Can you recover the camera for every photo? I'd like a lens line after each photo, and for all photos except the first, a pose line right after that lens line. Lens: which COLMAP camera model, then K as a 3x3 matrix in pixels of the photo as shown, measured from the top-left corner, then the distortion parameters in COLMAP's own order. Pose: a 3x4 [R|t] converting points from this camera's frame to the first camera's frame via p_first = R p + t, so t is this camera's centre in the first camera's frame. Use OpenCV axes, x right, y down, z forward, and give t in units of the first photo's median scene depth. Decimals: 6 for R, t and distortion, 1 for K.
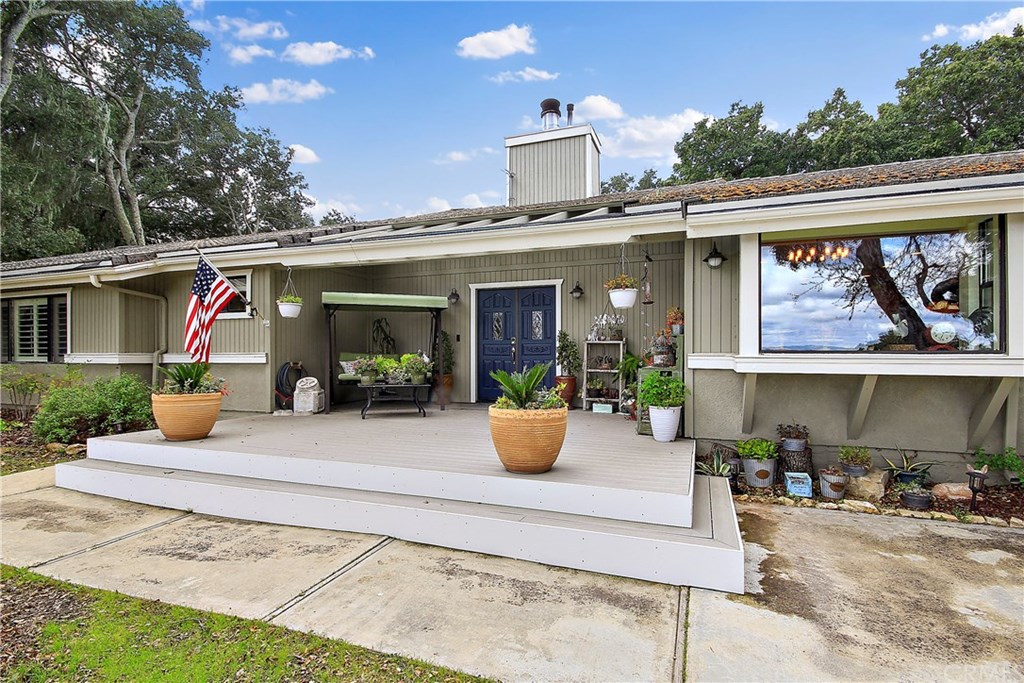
lens RADIAL K [[489.3, 0, 515.5], [0, 489.3, 348.9], [0, 0, 1]] dist [-0.002645, -0.000711]
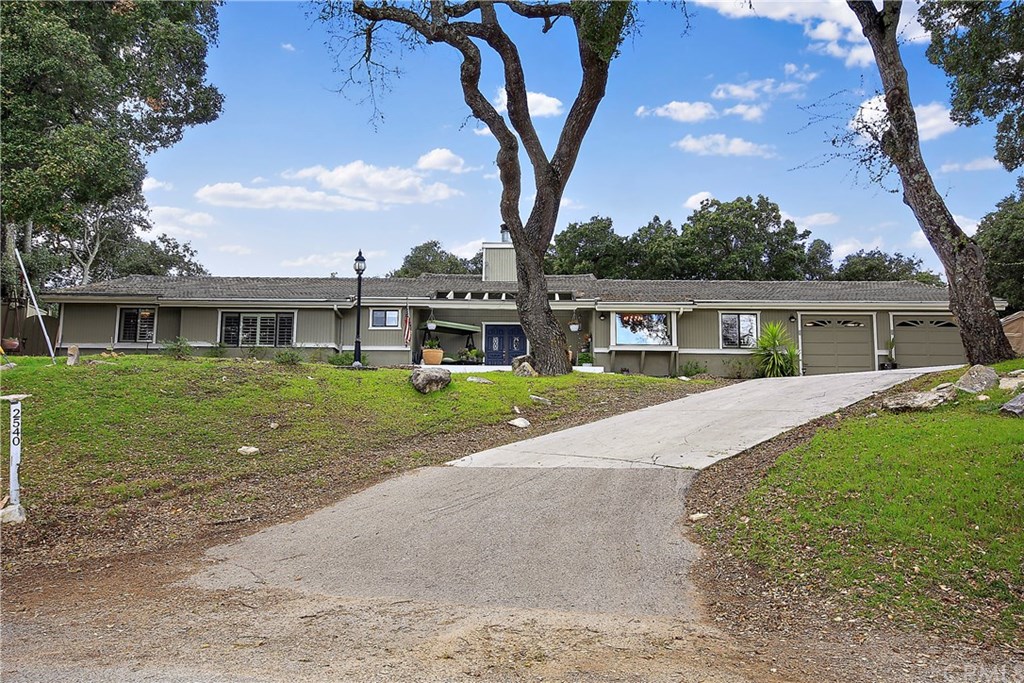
lens RADIAL K [[827.6, 0, 451.7], [0, 827.6, 344.8], [0, 0, 1]] dist [0.001353, -0.001759]
pose [[0.958060, 0.059604, 0.280301, -1.243251], [-0.021026, 0.990115, -0.138675, 0.465664], [-0.285796, 0.126965, 0.949843, -2.329950]]
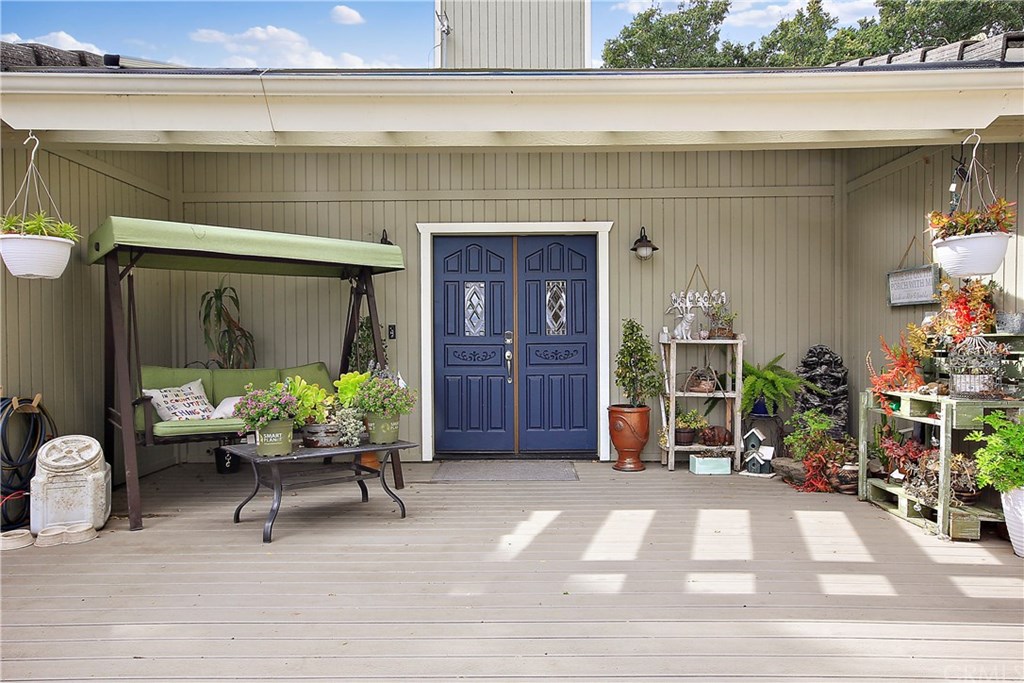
lens RADIAL K [[664.2, 0, 507.0], [0, 664.2, 347.9], [0, 0, 1]] dist [0.003695, 0.002243]
pose [[0.936865, -0.006832, 0.349624, -0.264220], [0.001391, 0.999874, 0.015811, -0.017729], [-0.349688, -0.014327, 0.936757, 0.363680]]
